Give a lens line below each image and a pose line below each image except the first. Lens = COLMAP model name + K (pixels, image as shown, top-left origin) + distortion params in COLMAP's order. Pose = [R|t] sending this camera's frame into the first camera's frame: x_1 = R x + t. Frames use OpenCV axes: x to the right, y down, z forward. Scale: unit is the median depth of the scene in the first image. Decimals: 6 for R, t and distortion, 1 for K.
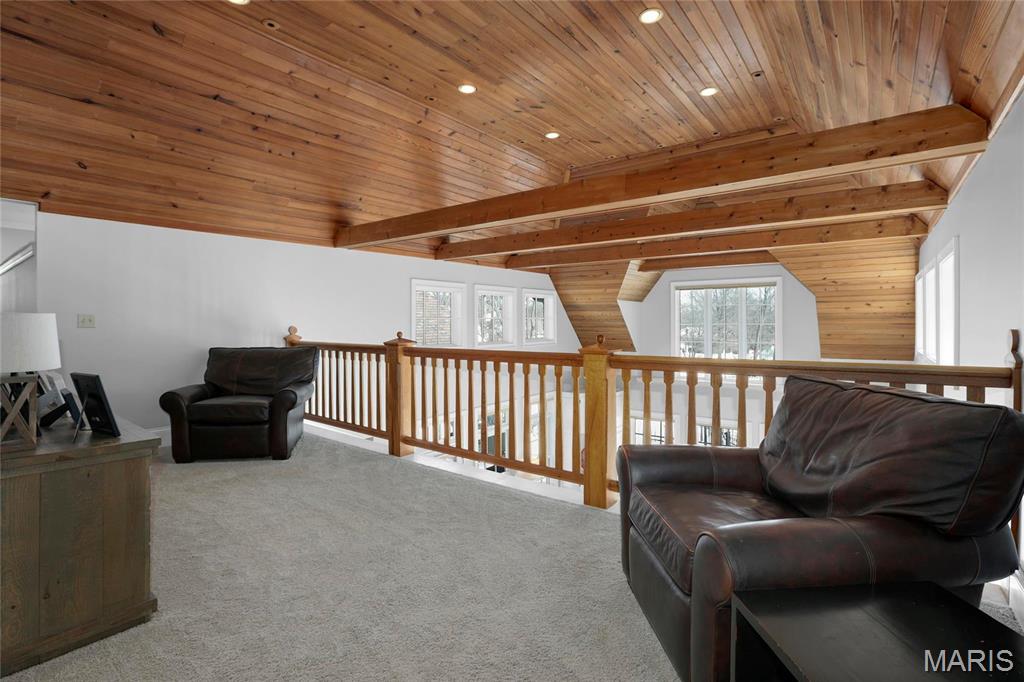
lens RADIAL K [[472.4, 0, 512.0], [0, 472.4, 341.0], [0, 0, 1]] dist [-0.034858, 0.000197]
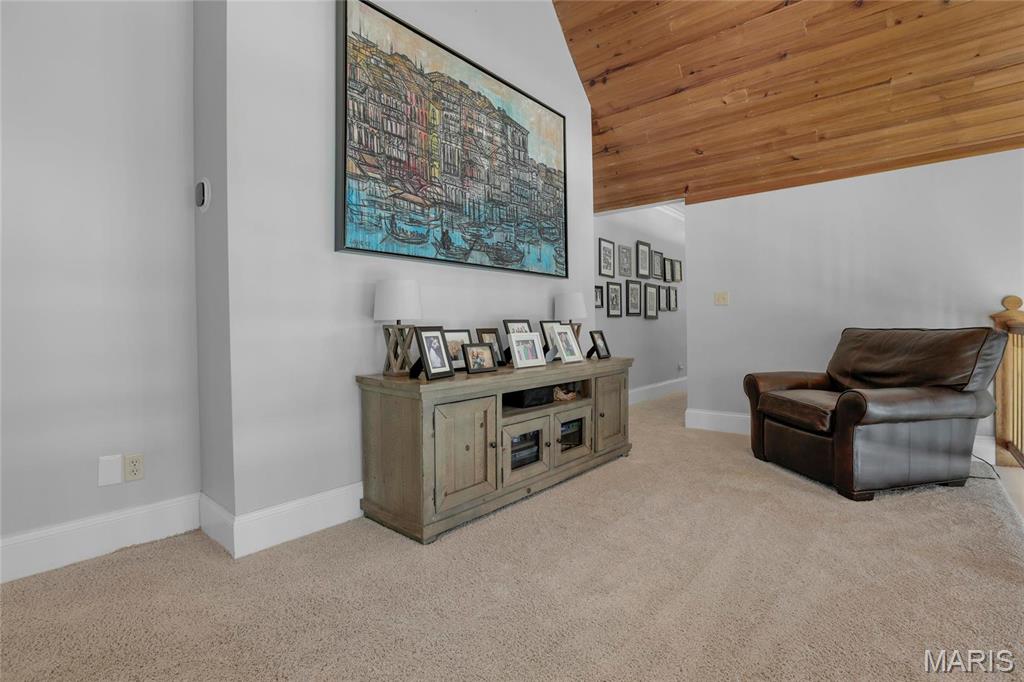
lens RADIAL K [[472.4, 0, 512.0], [0, 472.4, 341.0], [0, 0, 1]] dist [-0.034858, 0.000197]
pose [[-0.049375, 0.038231, -0.998048, 0.170263], [-0.019372, 0.999043, 0.039228, 0.020063], [0.998592, 0.021271, -0.048587, 0.580752]]
